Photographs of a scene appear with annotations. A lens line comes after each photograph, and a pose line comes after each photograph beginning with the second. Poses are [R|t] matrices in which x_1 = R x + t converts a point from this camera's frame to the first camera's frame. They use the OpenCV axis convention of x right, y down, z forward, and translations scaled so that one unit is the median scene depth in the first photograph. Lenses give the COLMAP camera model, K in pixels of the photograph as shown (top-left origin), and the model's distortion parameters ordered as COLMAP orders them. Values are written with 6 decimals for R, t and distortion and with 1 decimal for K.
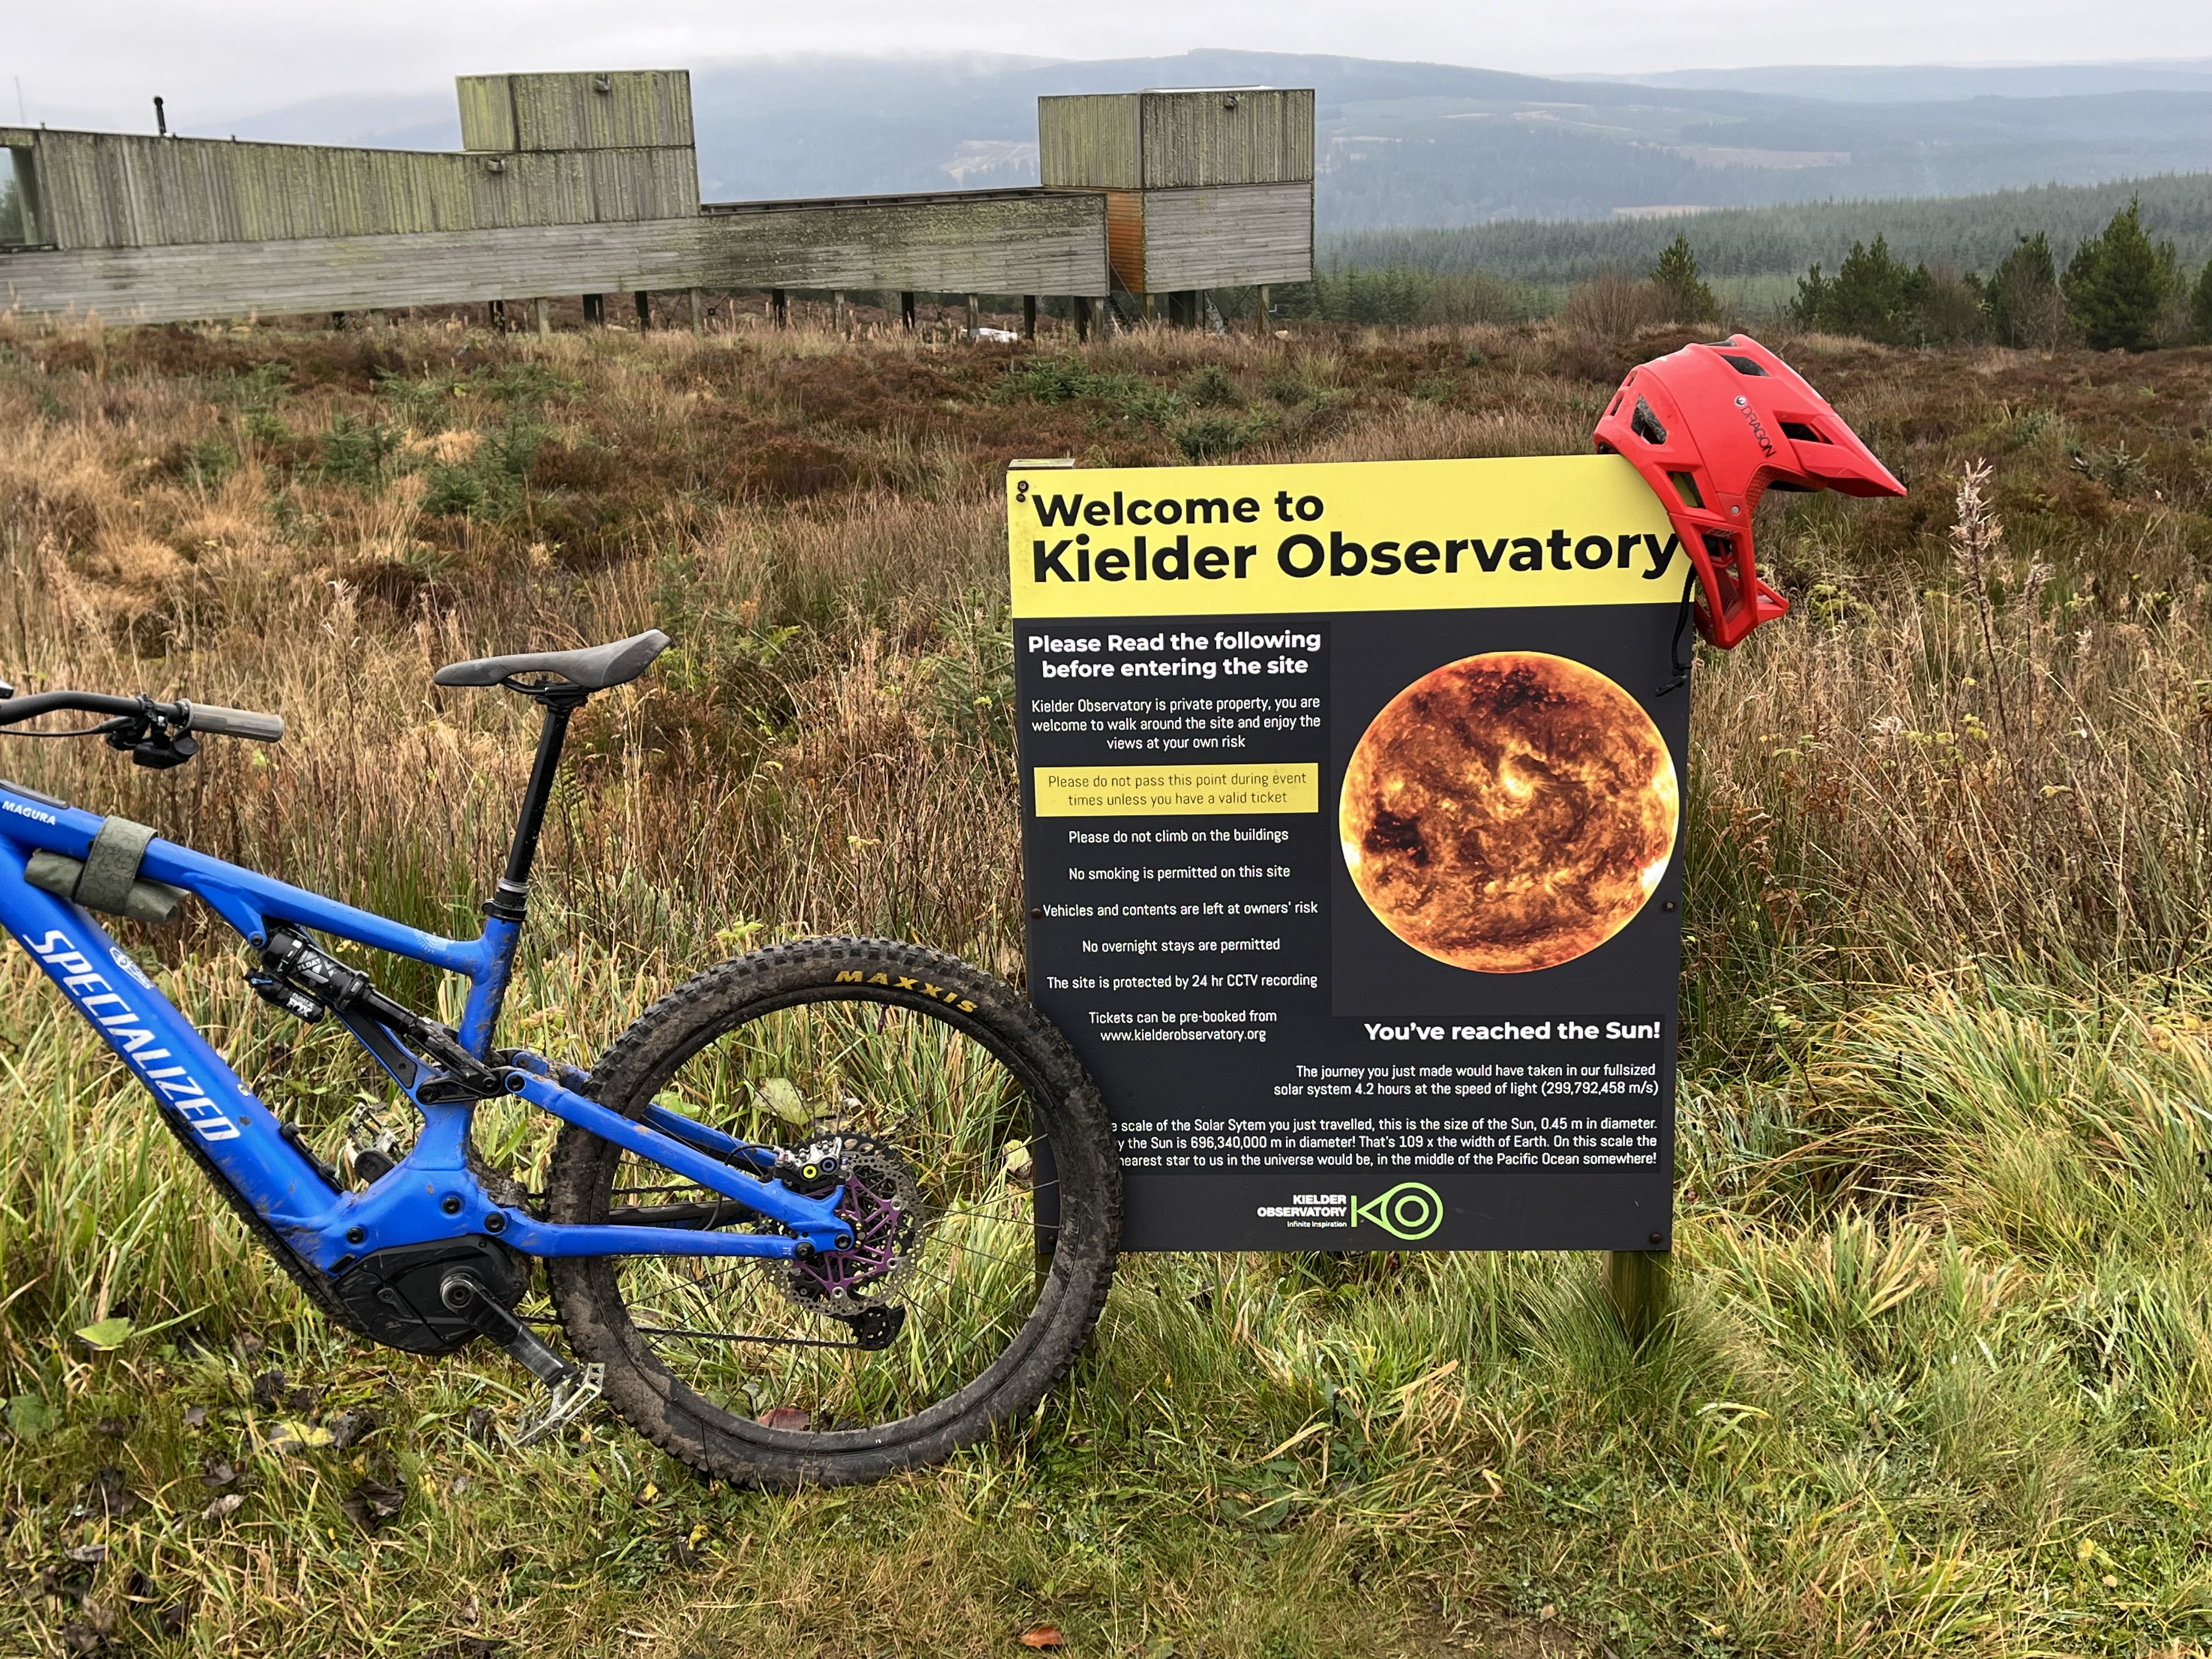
lens RADIAL K [[2309.6, 0, 1087.9], [0, 2309.6, 830.5], [0, 0, 1]] dist [0.060693, 0.000000]
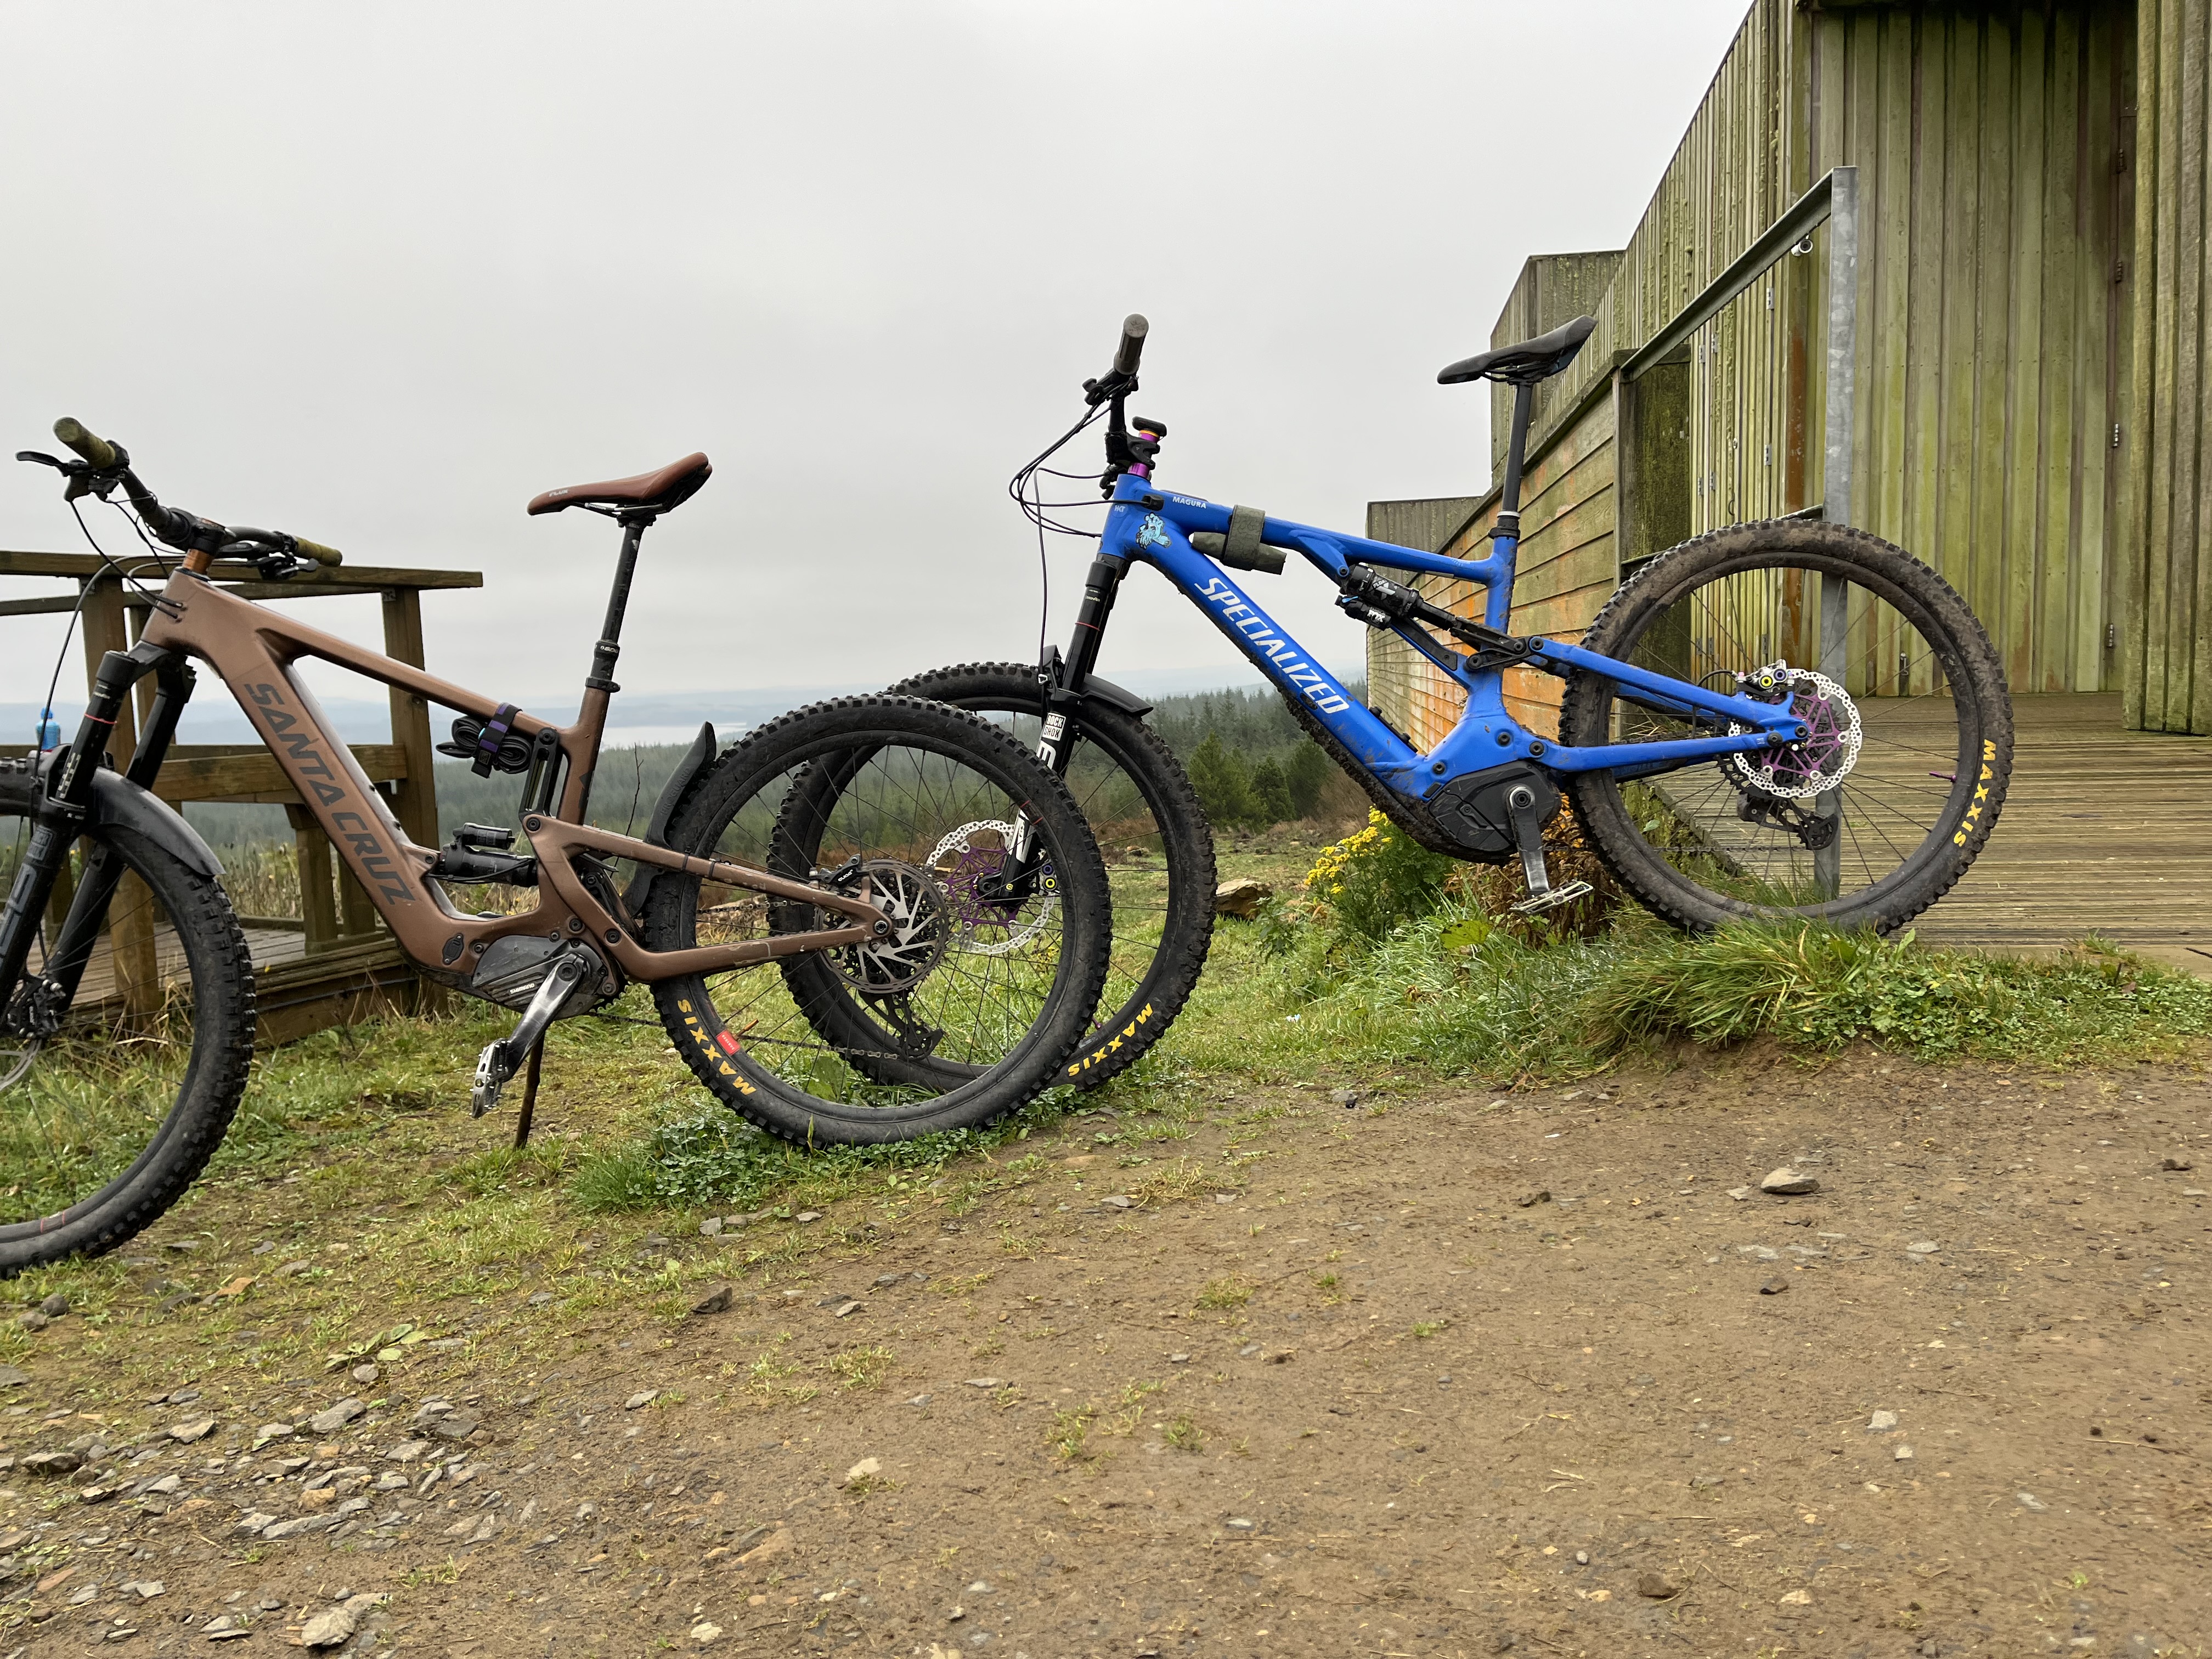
lens RADIAL K [[1669.6, 0, 1099.7], [0, 1669.6, 832.4], [0, 0, 1]] dist [0.078409, -0.104211]
pose [[0.966879, -0.157569, -0.200791, -0.308123], [0.117719, 0.973321, -0.196948, 0.375049], [0.226467, 0.166788, 0.959633, 0.002222]]
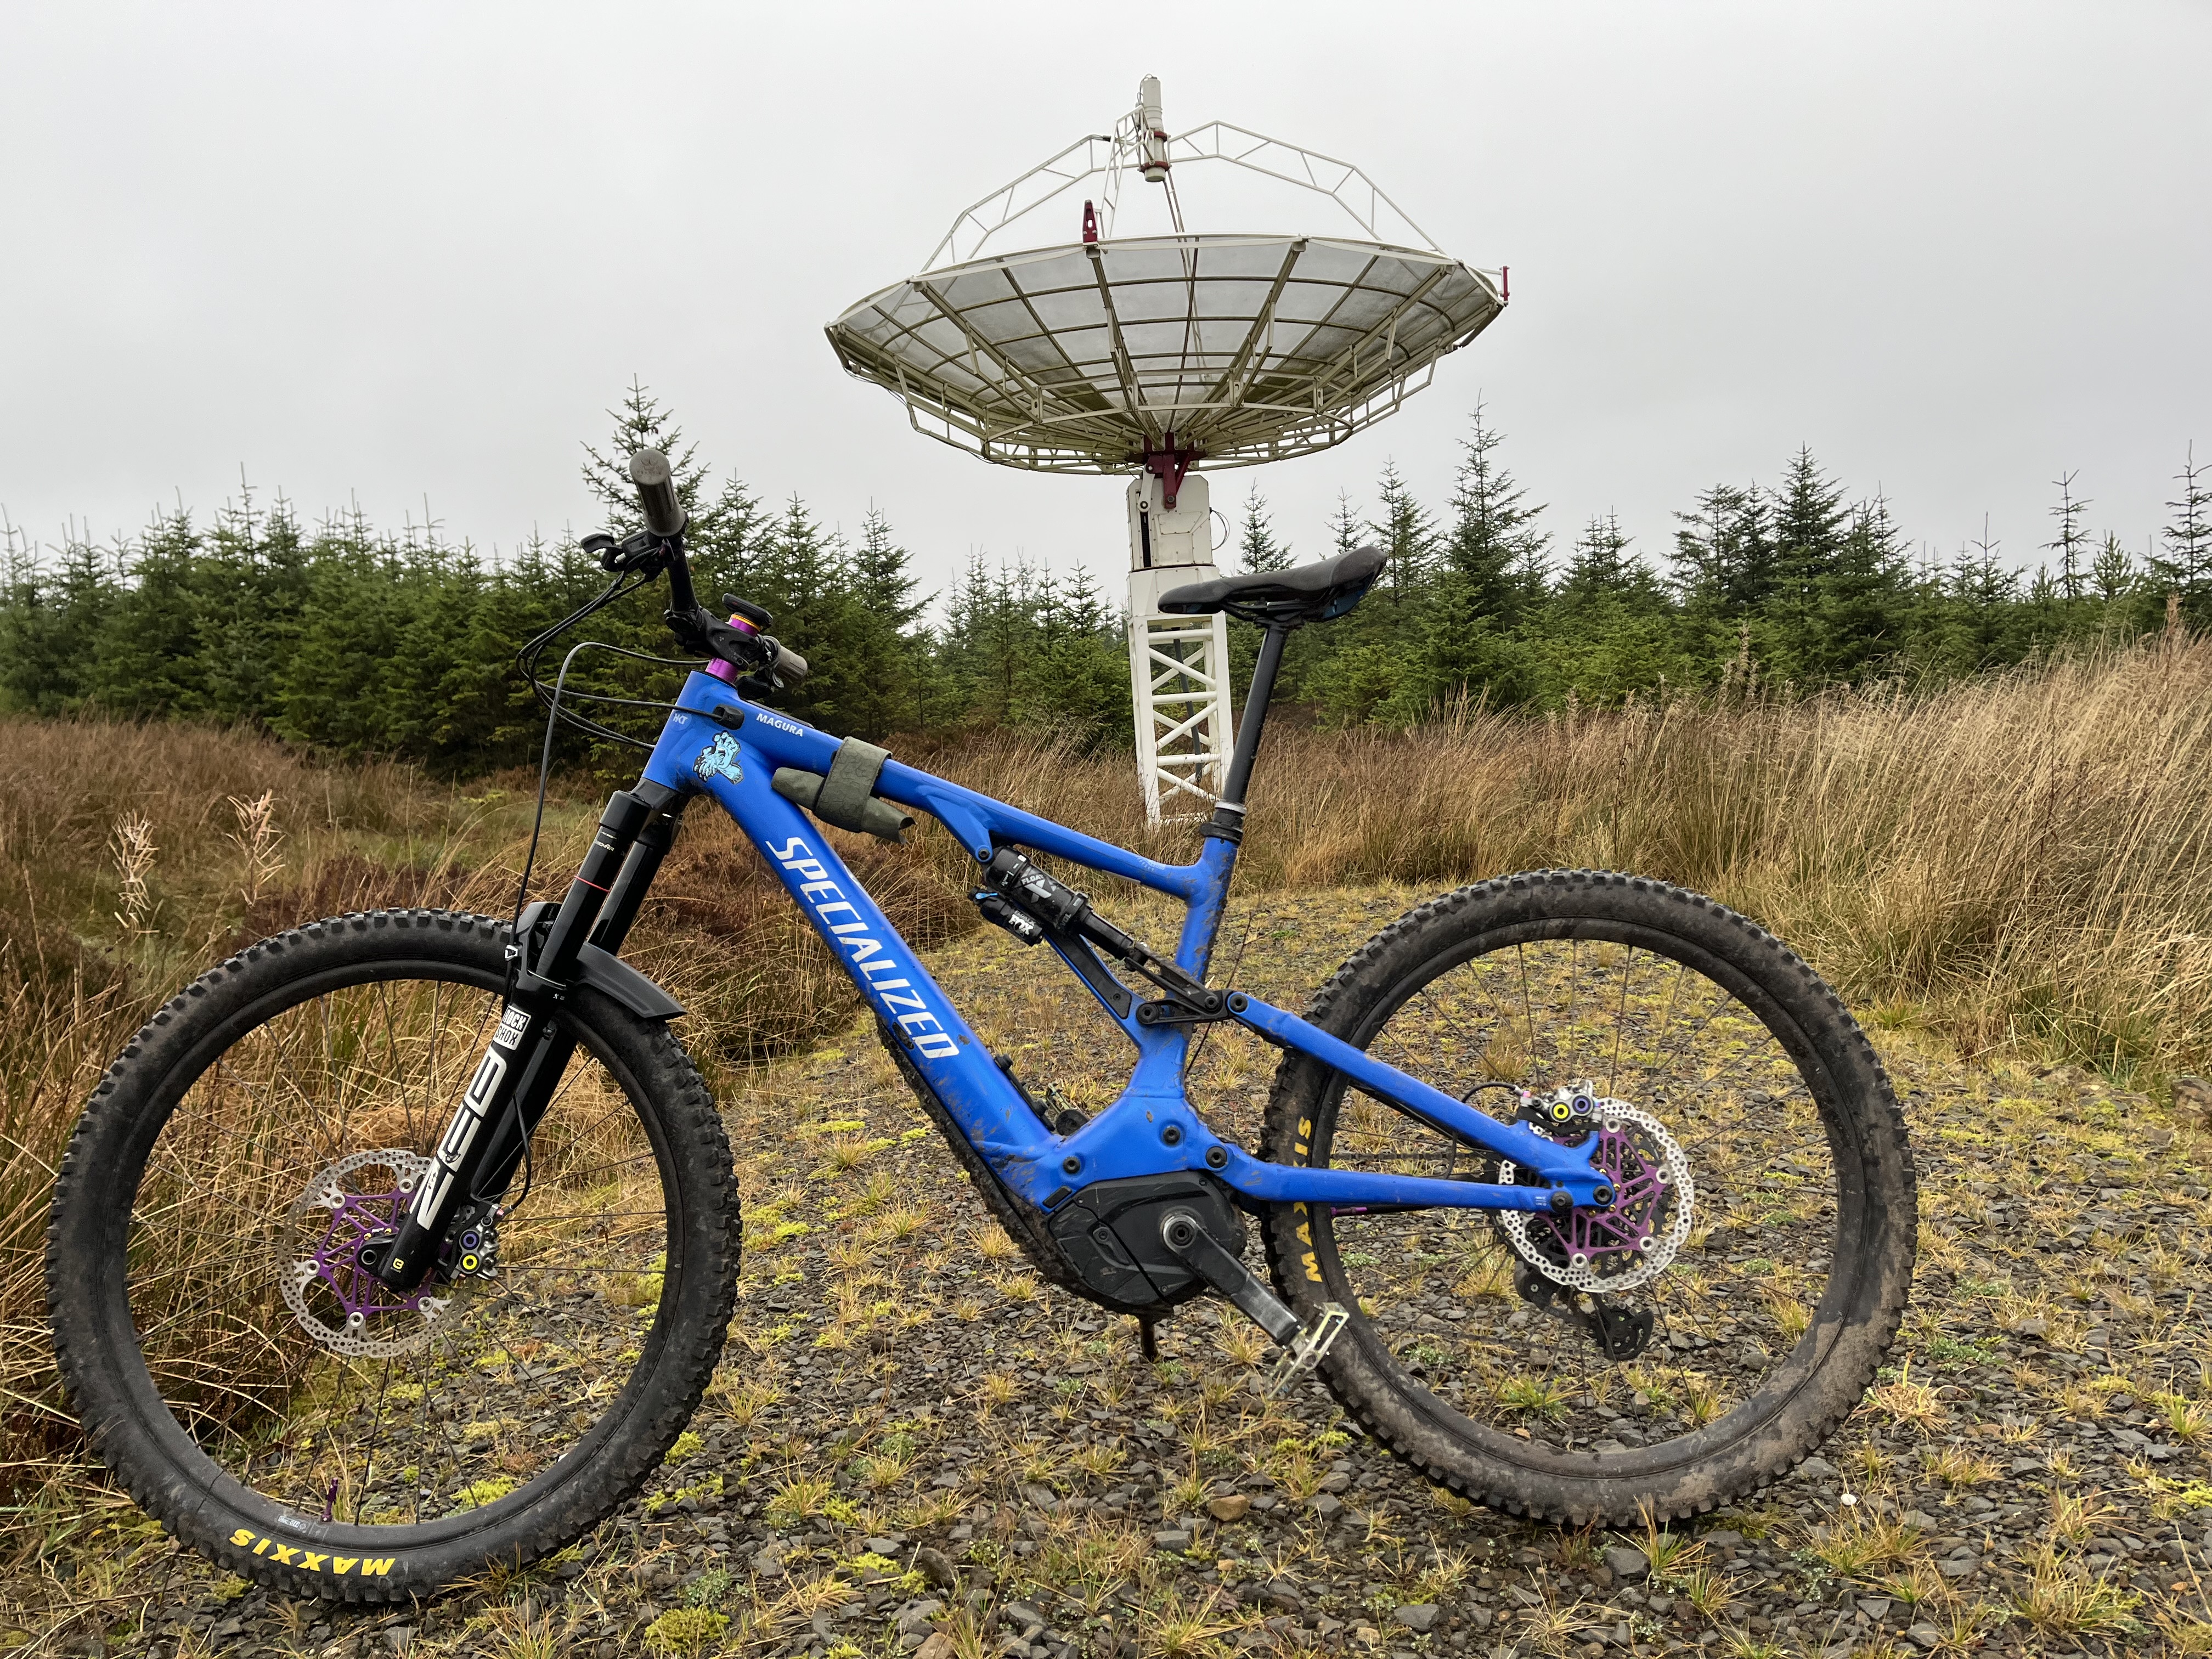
lens RADIAL K [[1669.6, 0, 1077.4], [0, 1669.6, 839.7], [0, 0, 1]] dist [0.078409, -0.104211]
pose [[0.982729, -0.037258, -0.181261, -0.181488], [-0.014841, 0.960499, -0.277888, 0.229353], [0.184455, 0.275778, 0.943357, 0.323402]]
